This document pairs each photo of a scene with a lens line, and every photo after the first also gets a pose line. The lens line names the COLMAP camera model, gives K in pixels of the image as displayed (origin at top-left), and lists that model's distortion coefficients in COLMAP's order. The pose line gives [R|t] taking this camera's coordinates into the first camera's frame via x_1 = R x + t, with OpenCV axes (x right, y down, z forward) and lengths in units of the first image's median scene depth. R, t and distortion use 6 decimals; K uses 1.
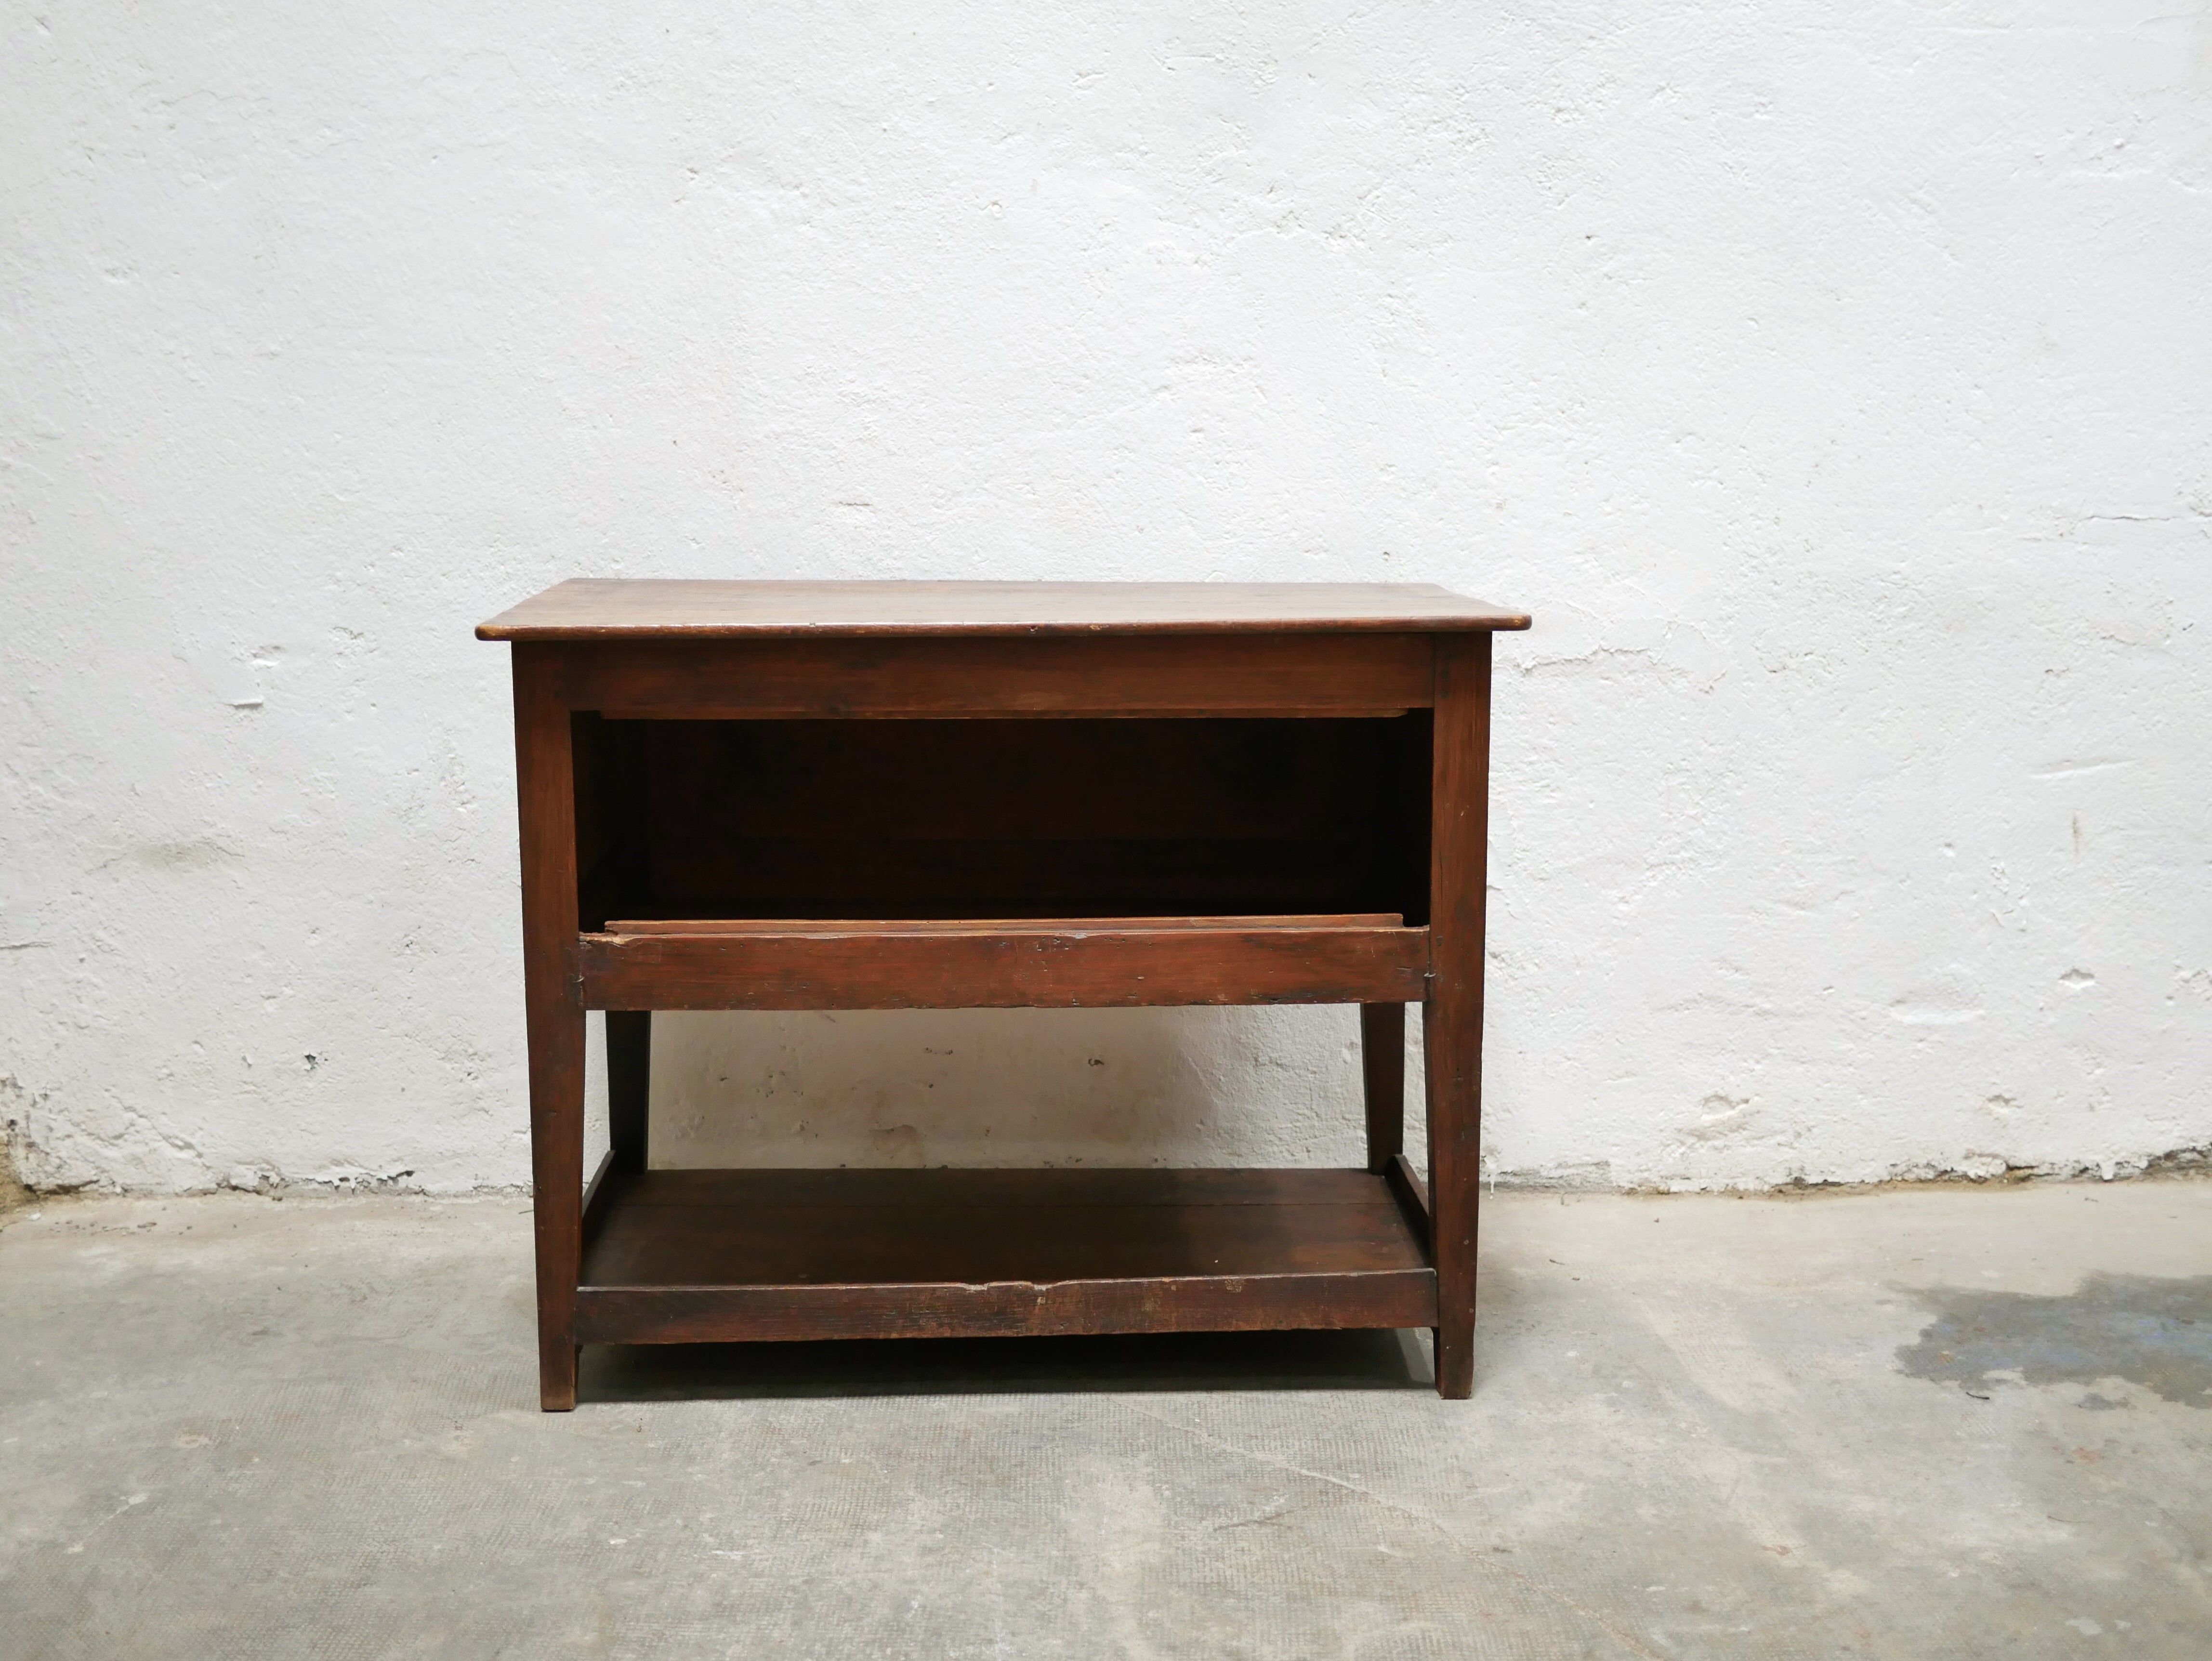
lens RADIAL K [[2487.6, 0, 1093.0], [0, 2487.6, 824.5], [0, 0, 1]] dist [-0.008310, 0.000000]
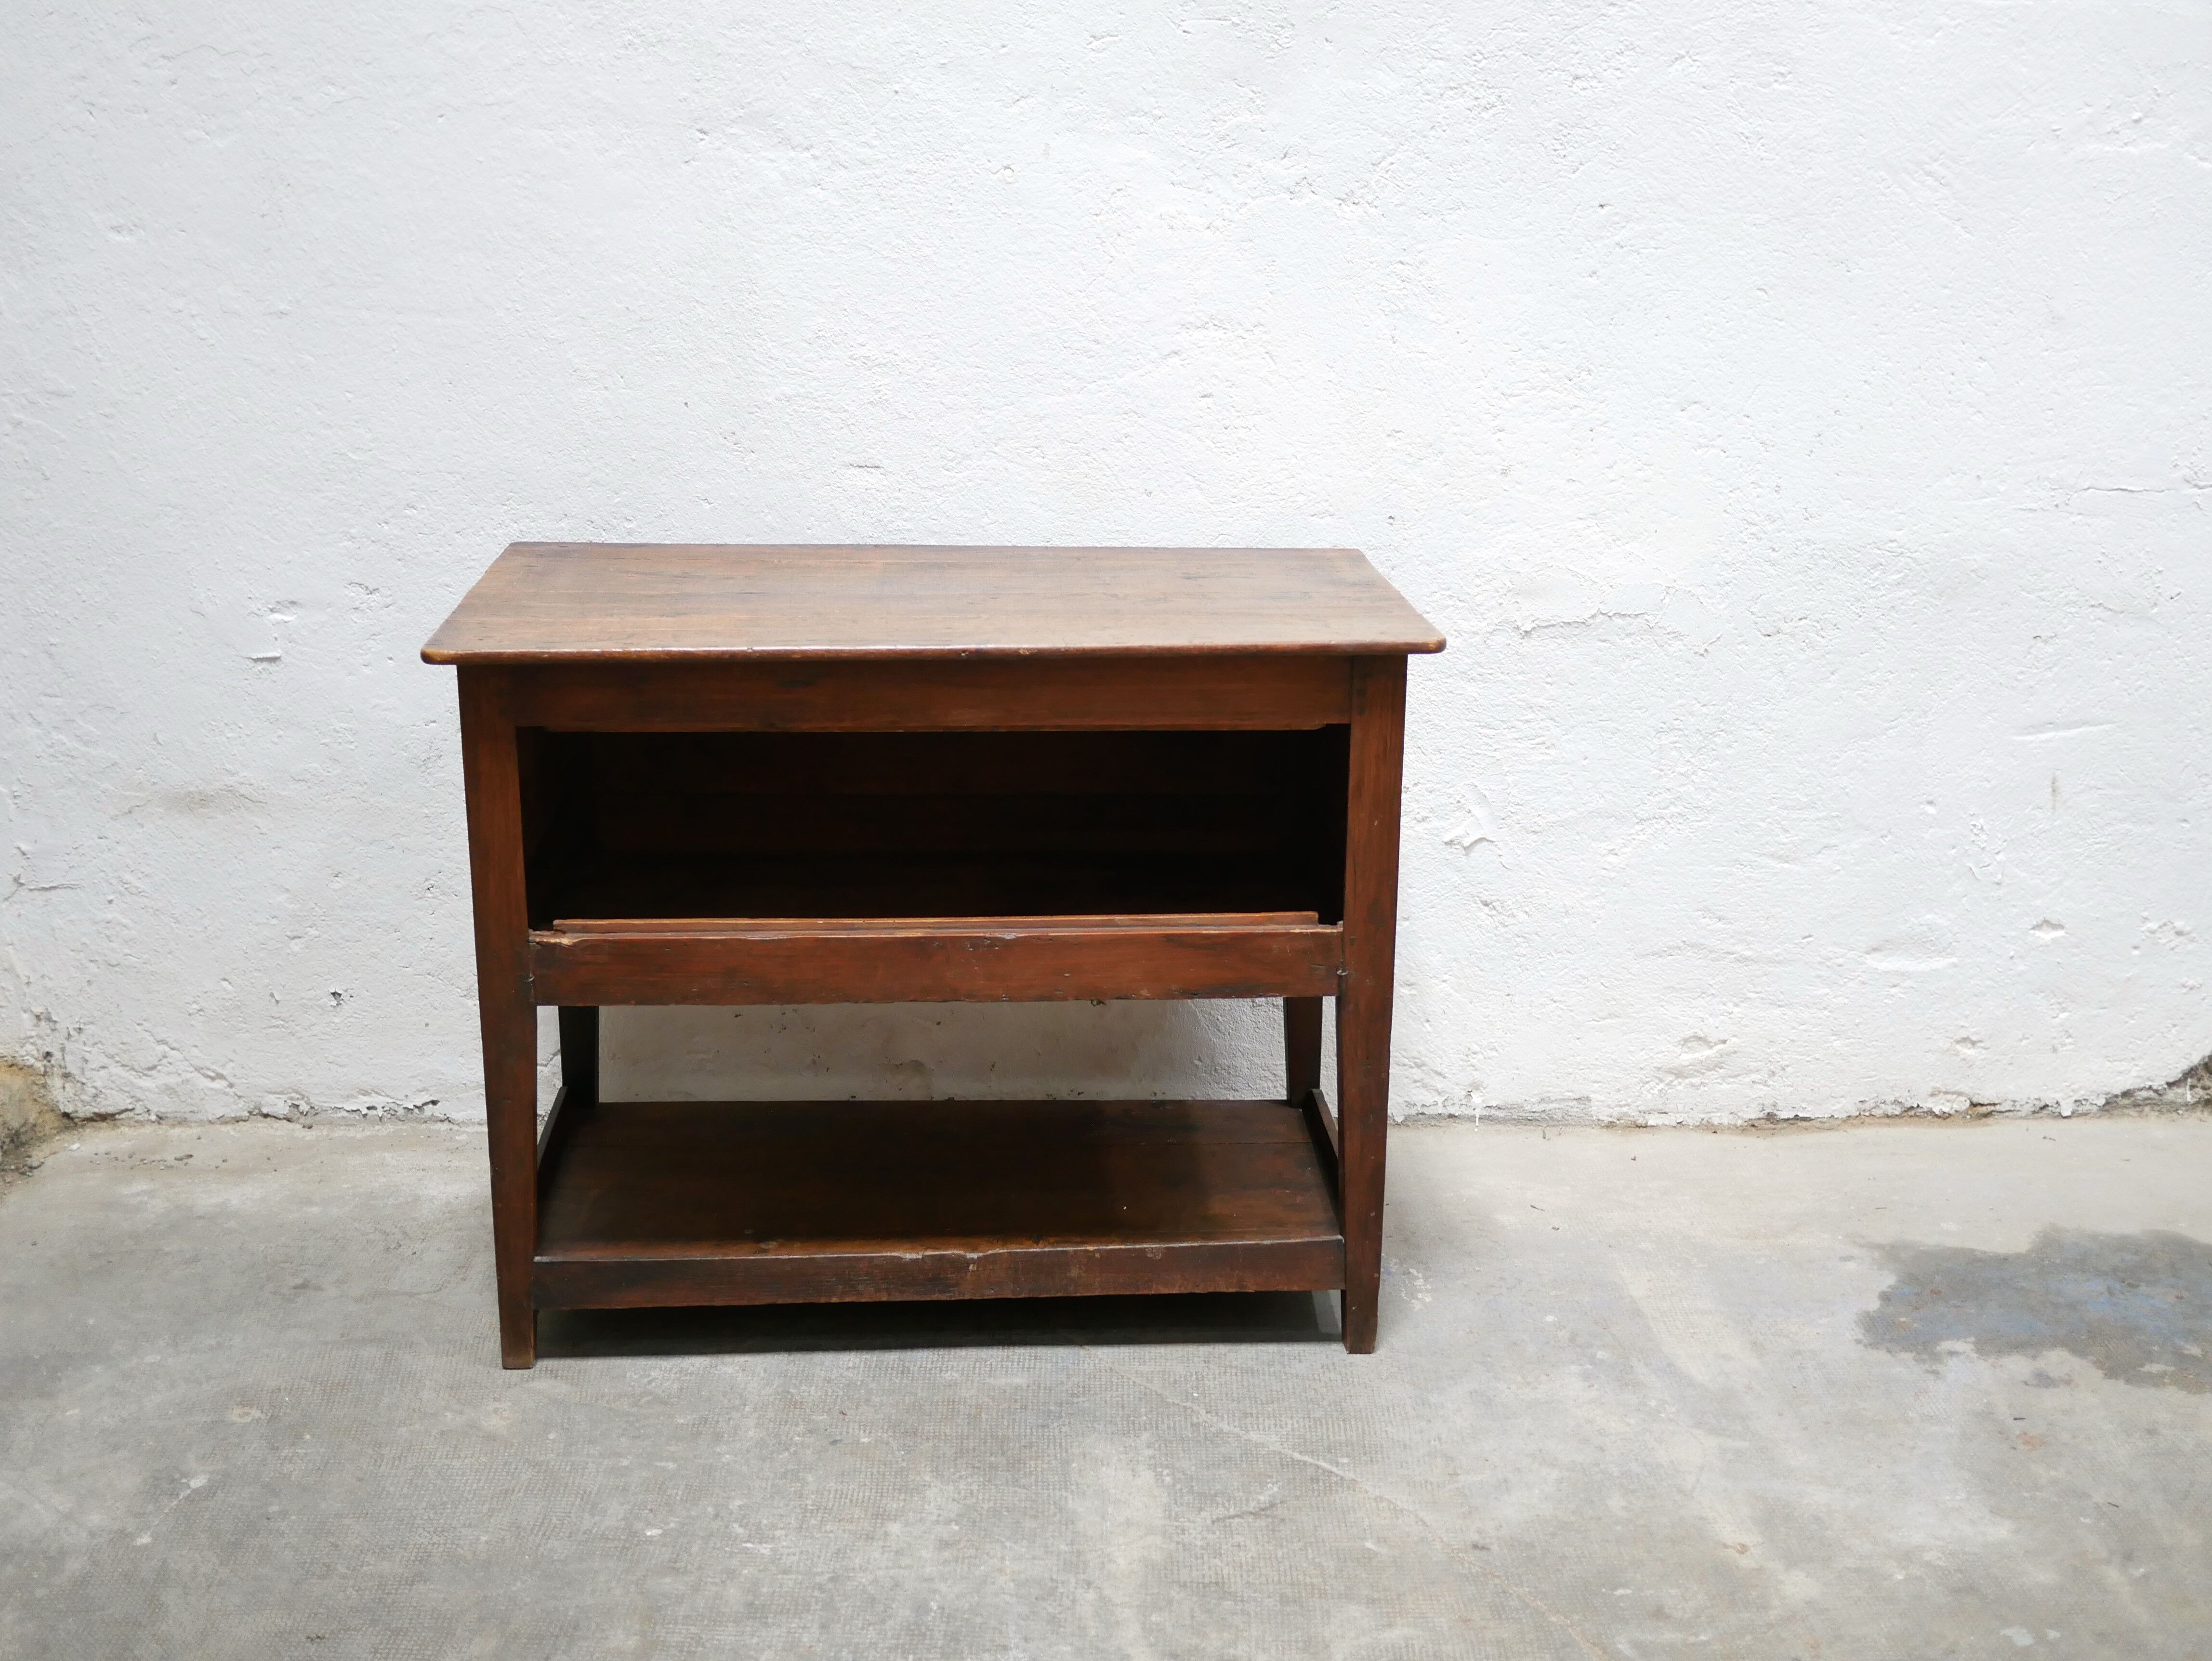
lens RADIAL K [[2487.6, 0, 1103.9], [0, 2487.6, 827.8], [0, 0, 1]] dist [-0.008310, 0.000000]
pose [[0.999886, 0.009115, 0.012029, -0.010308], [-0.010507, 0.992567, 0.121247, -0.109154], [-0.010834, -0.121360, 0.992549, -0.018572]]
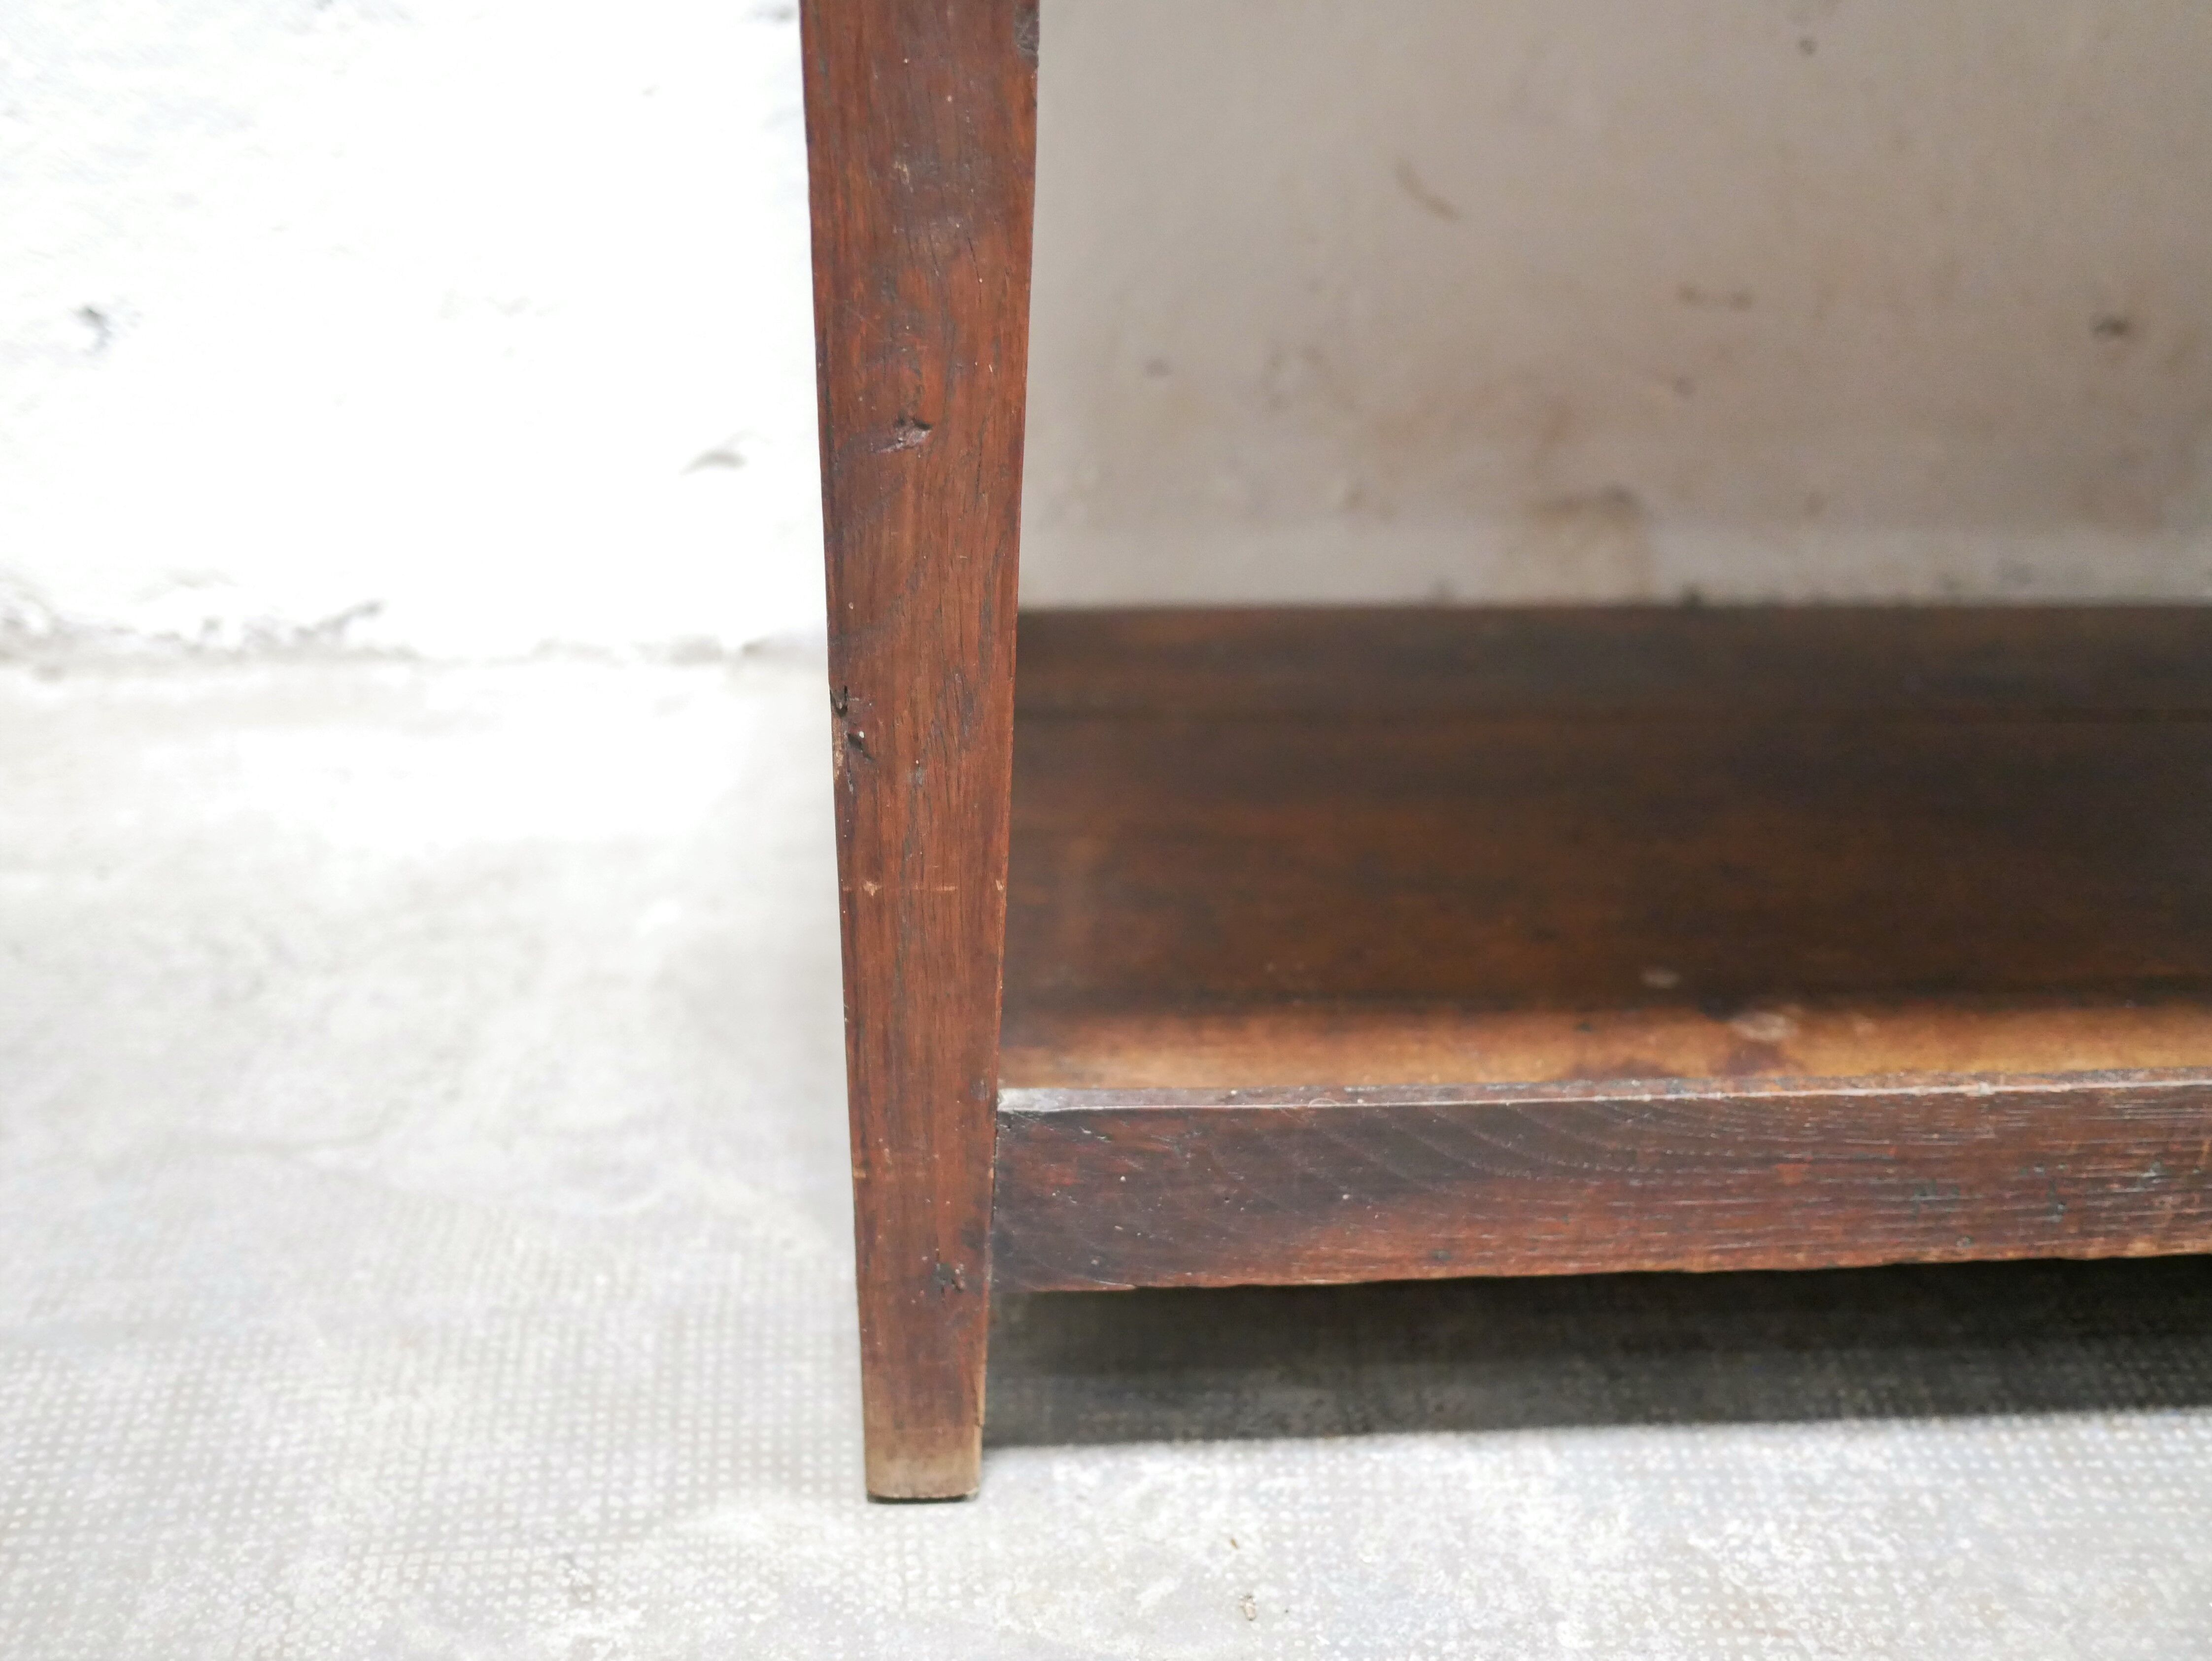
lens RADIAL K [[2576.4, 0, 1106.9], [0, 2576.4, 832.8], [0, 0, 1]] dist [-0.014928, 0.000000]
pose [[0.999994, -0.000638, -0.003315, -0.166394], [0.001443, 0.968496, 0.249024, 0.077280], [0.003052, -0.249027, 0.968492, 0.632084]]
